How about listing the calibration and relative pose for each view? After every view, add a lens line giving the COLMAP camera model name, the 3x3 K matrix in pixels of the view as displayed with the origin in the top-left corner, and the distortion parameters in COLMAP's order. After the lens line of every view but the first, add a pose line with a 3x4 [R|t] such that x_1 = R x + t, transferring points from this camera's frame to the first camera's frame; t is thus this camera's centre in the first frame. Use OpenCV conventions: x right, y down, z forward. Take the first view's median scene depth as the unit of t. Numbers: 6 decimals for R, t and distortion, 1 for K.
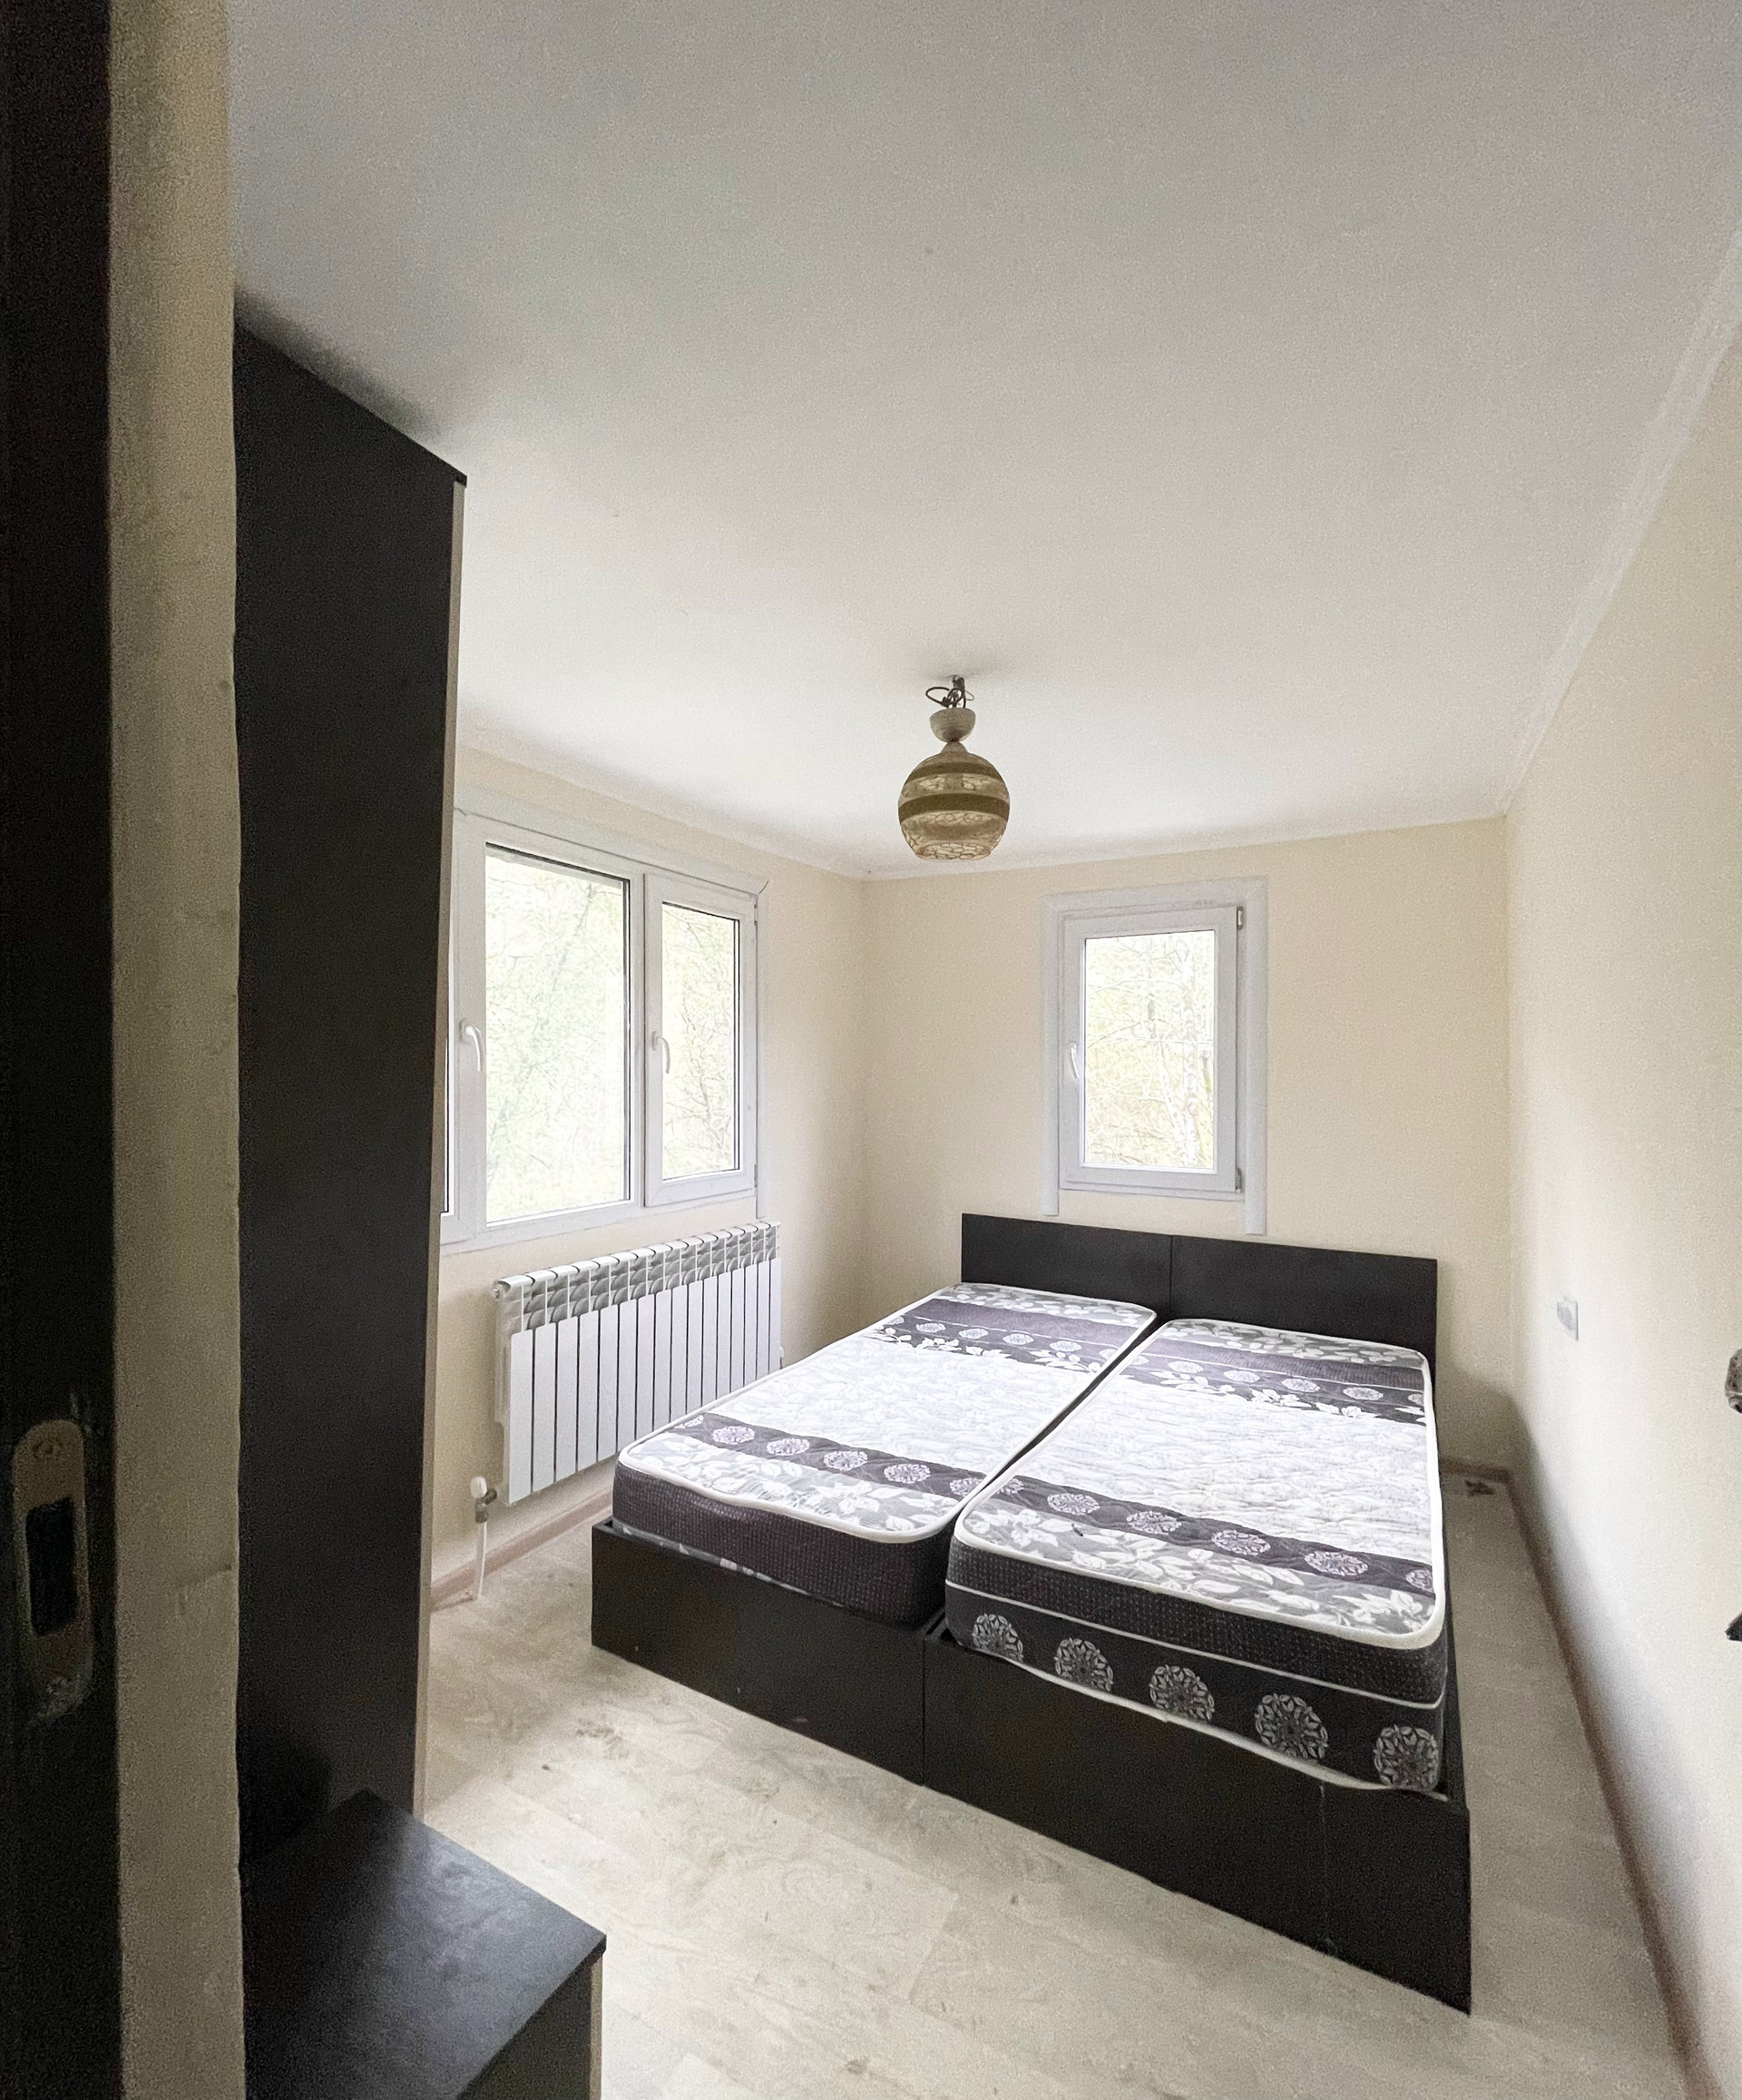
lens RADIAL K [[953.7, 0, 844.8], [0, 953.7, 1078.8], [0, 0, 1]] dist [-0.009355, -0.000139]
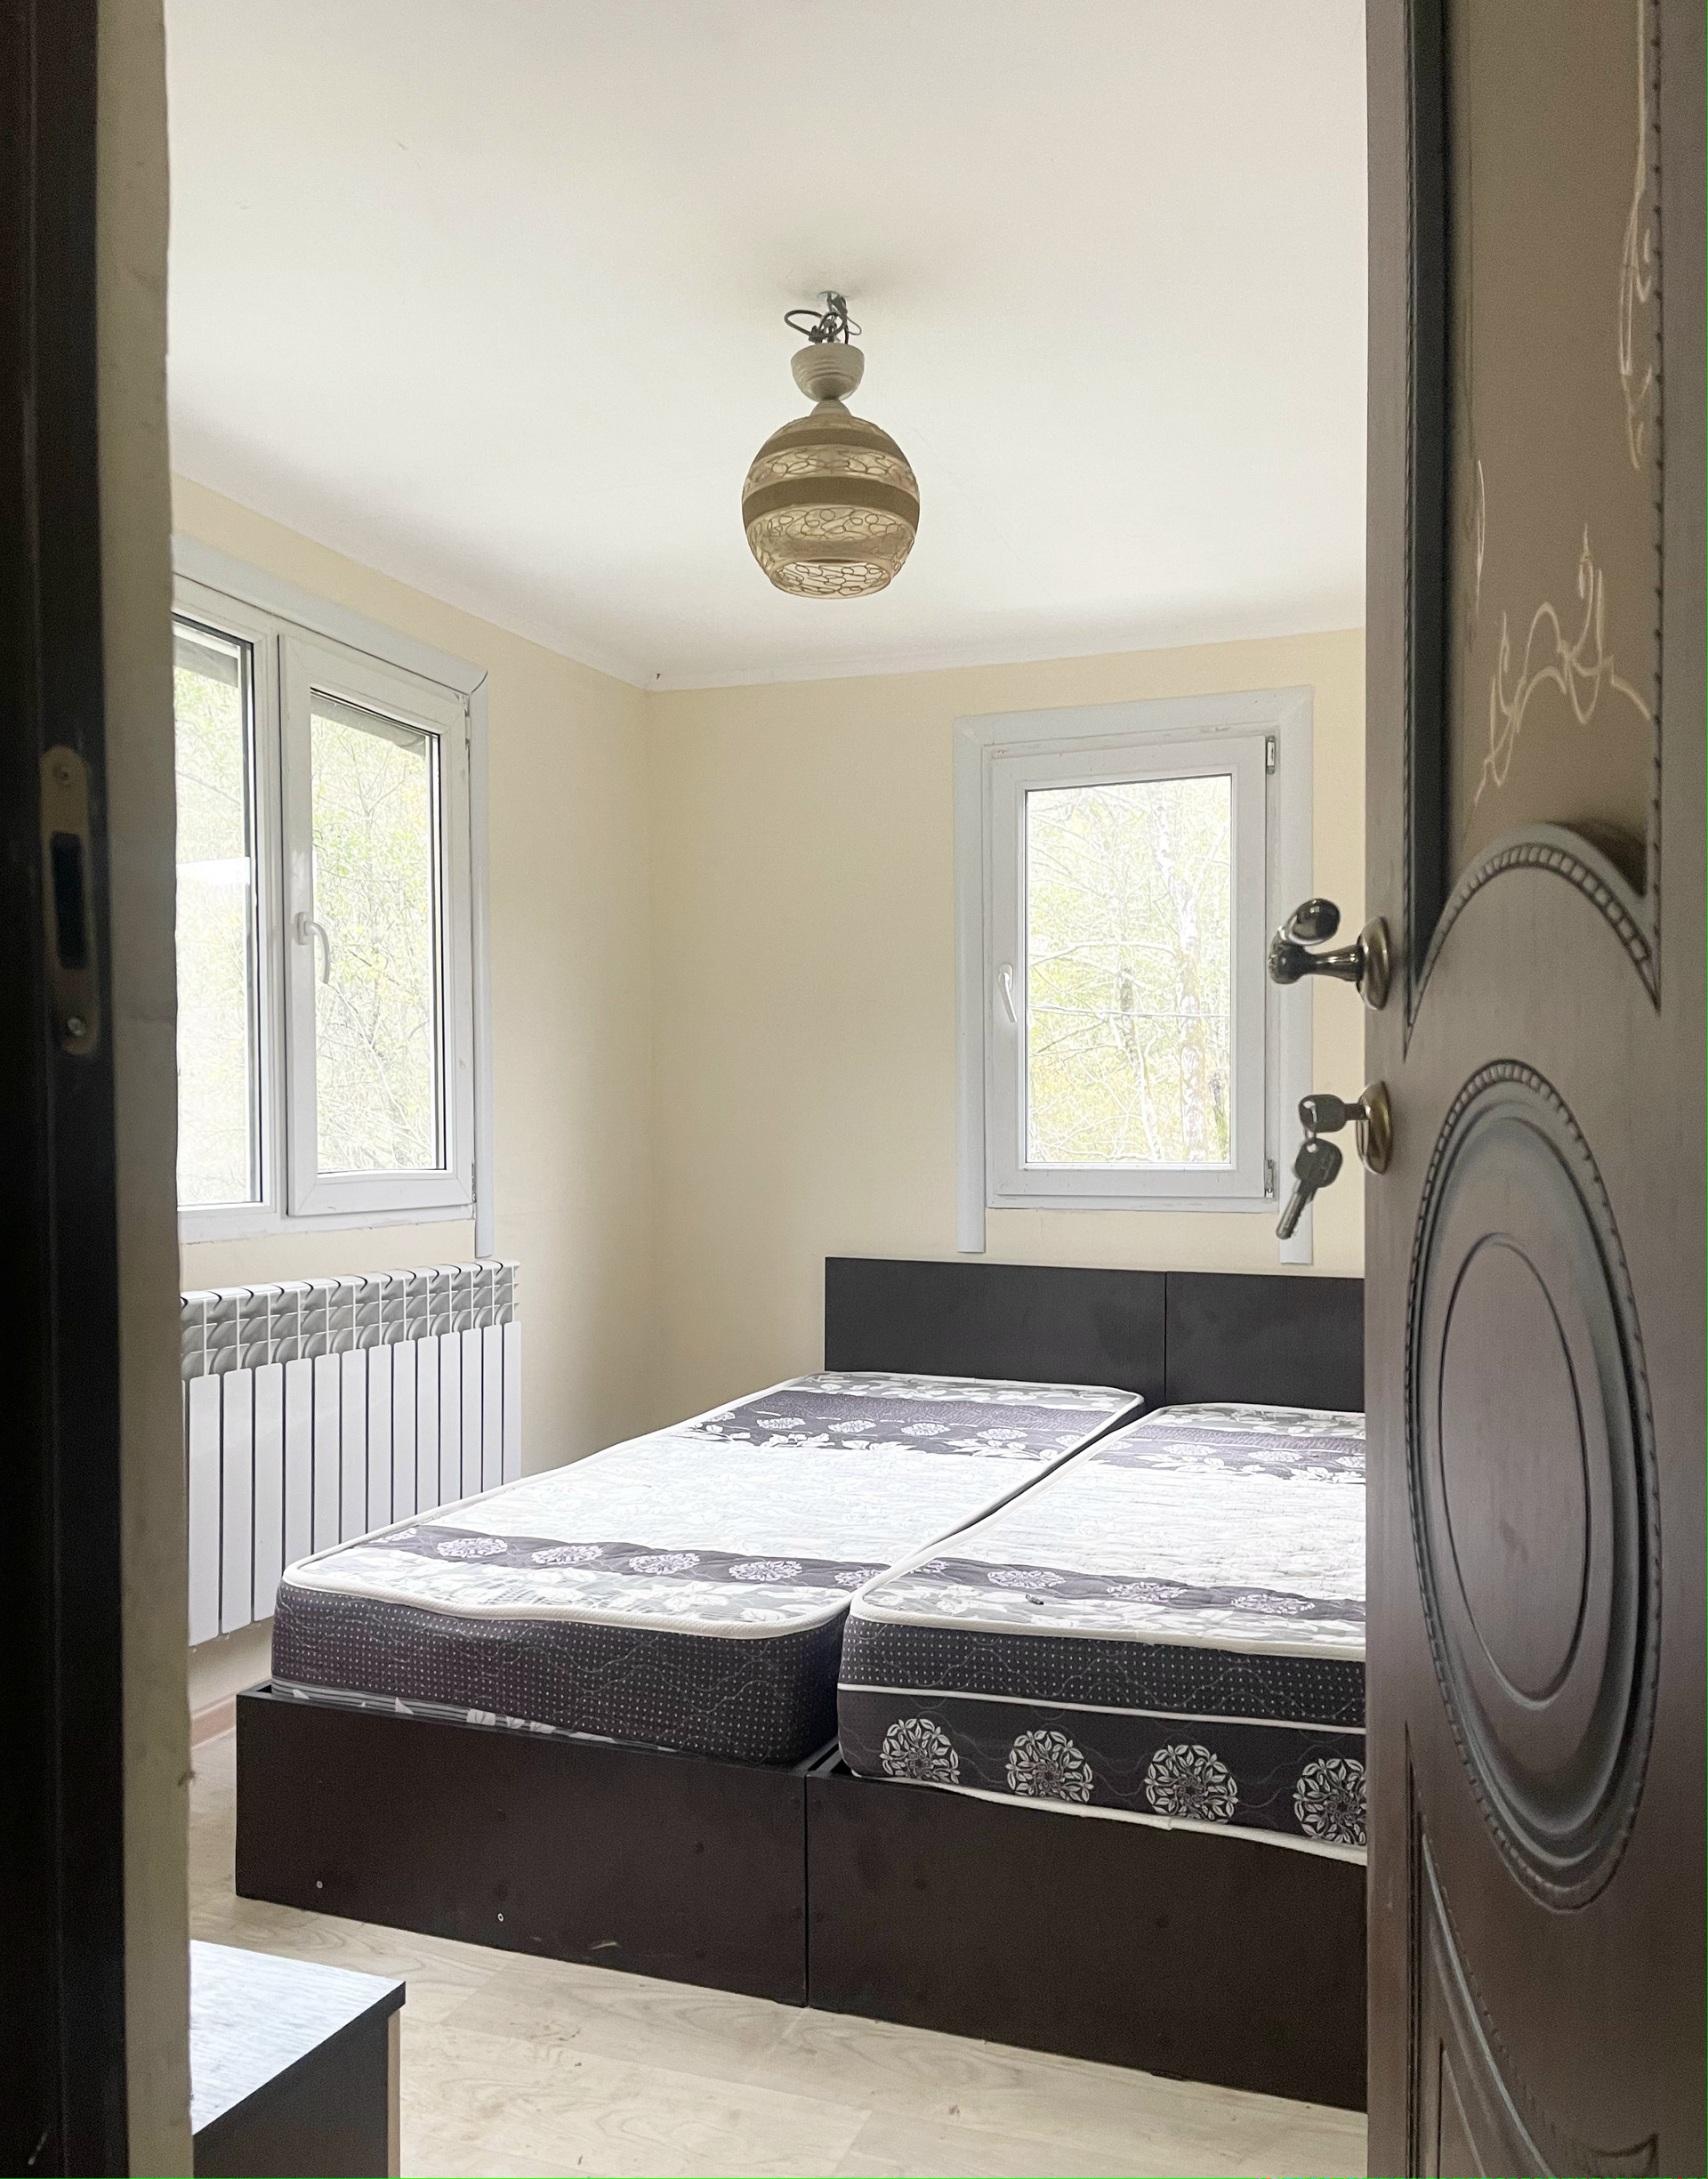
lens RADIAL K [[1764.8, 0, 851.5], [0, 1764.8, 1165.3], [0, 0, 1]] dist [0.036849, -0.005667]
pose [[0.987669, -0.009505, 0.156265, -0.055666], [0.007849, 0.999906, 0.011206, 0.128311], [-0.156357, -0.009841, 0.987652, -0.149316]]
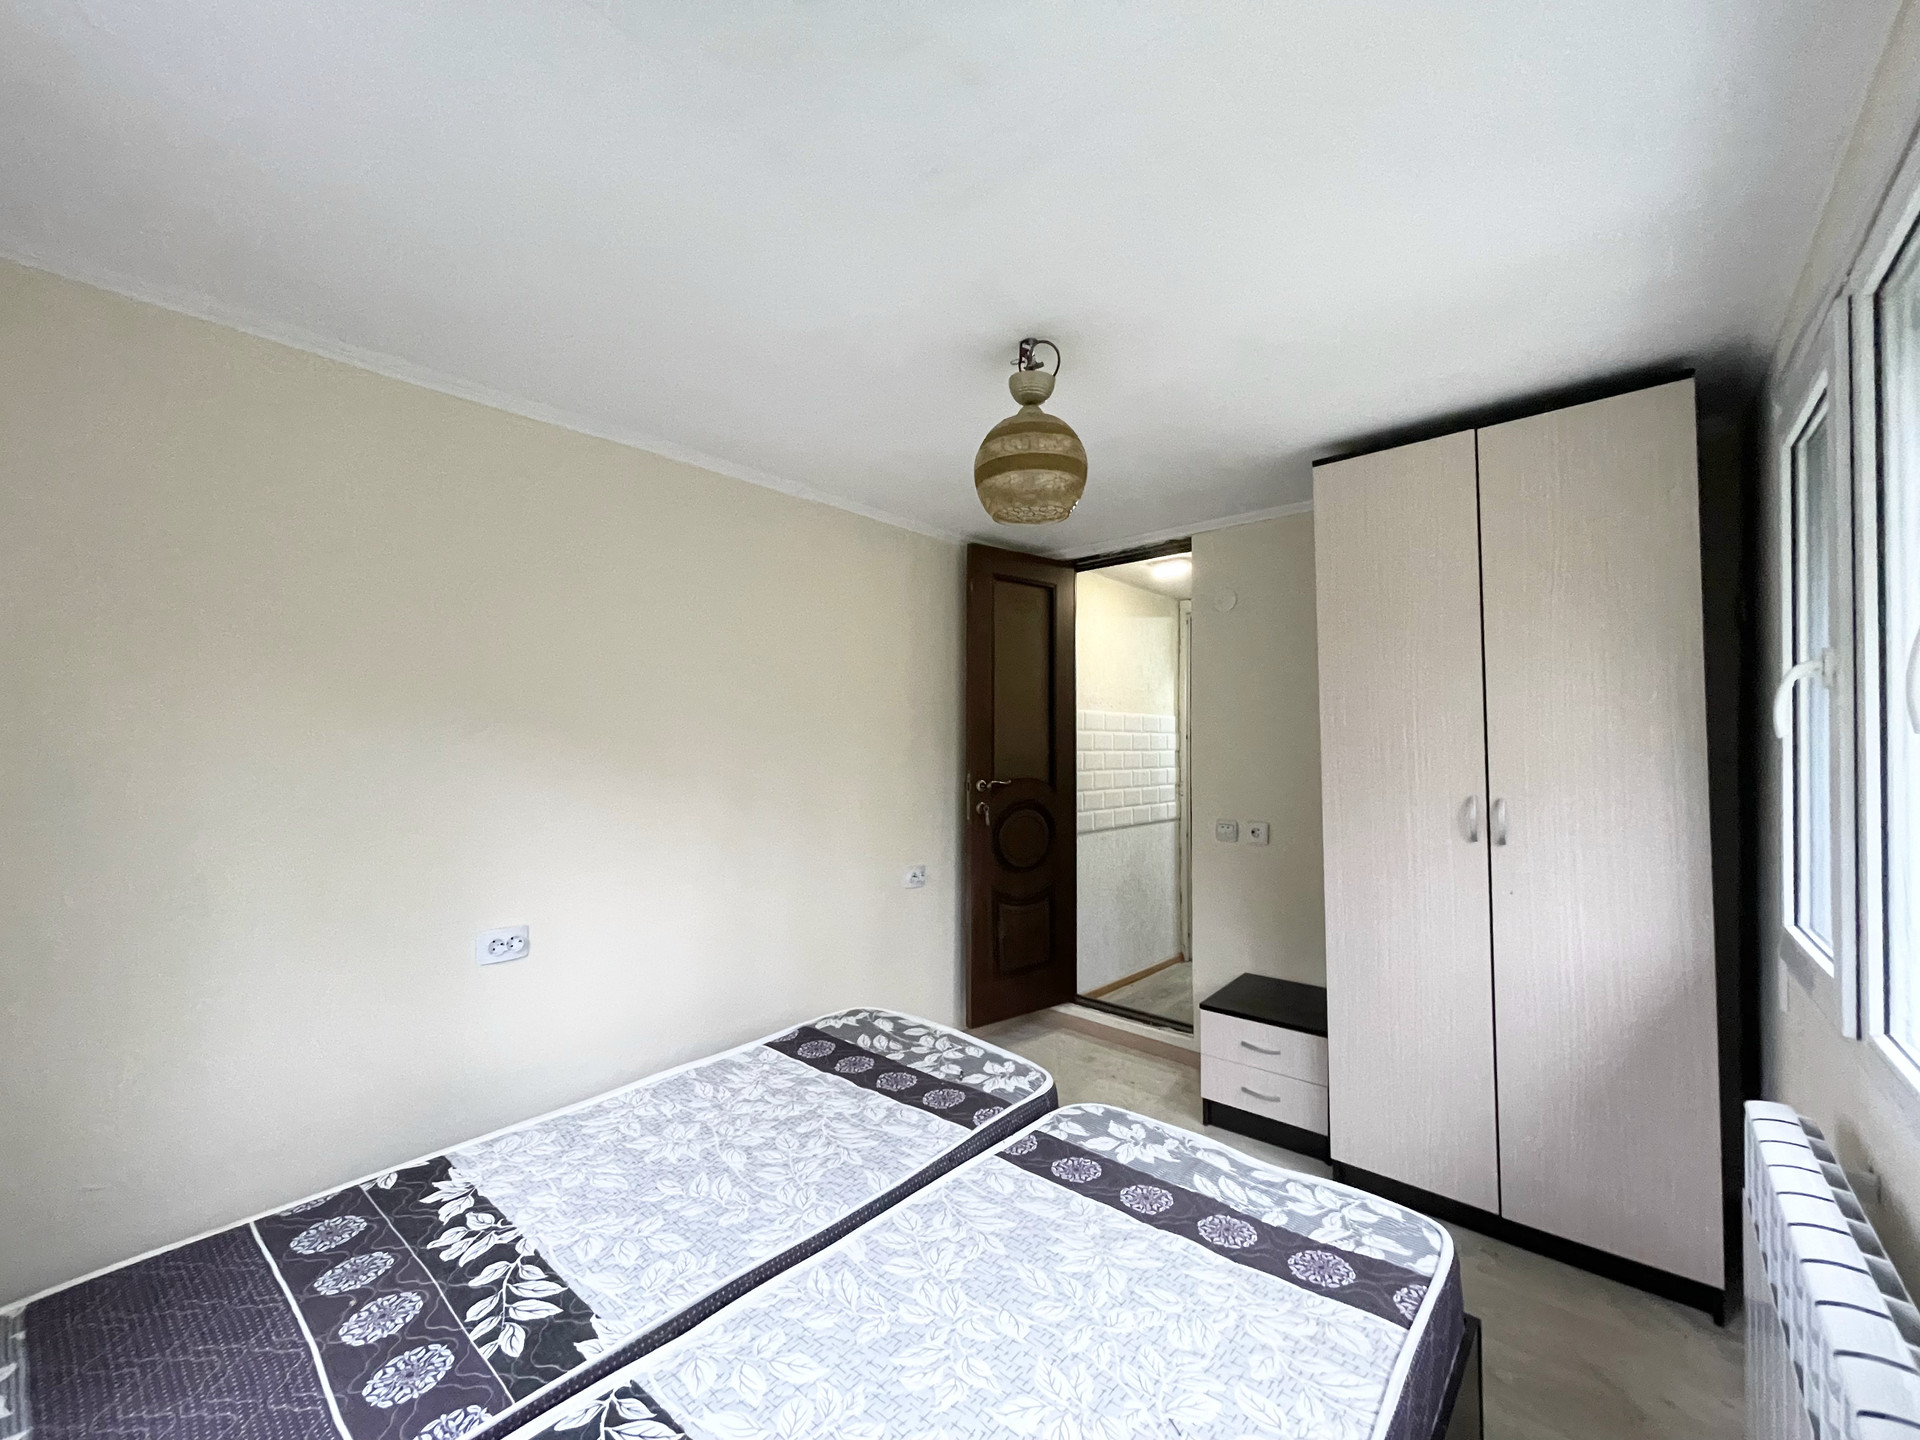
lens RADIAL K [[768.4, 0, 950.9], [0, 768.4, 730.0], [0, 0, 1]] dist [0.000600, 0.000262]
pose [[-0.981972, -0.002086, 0.189013, 0.042838], [-0.004691, 0.999900, -0.013334, -0.004124], [-0.188966, -0.013981, -0.981884, 1.683513]]
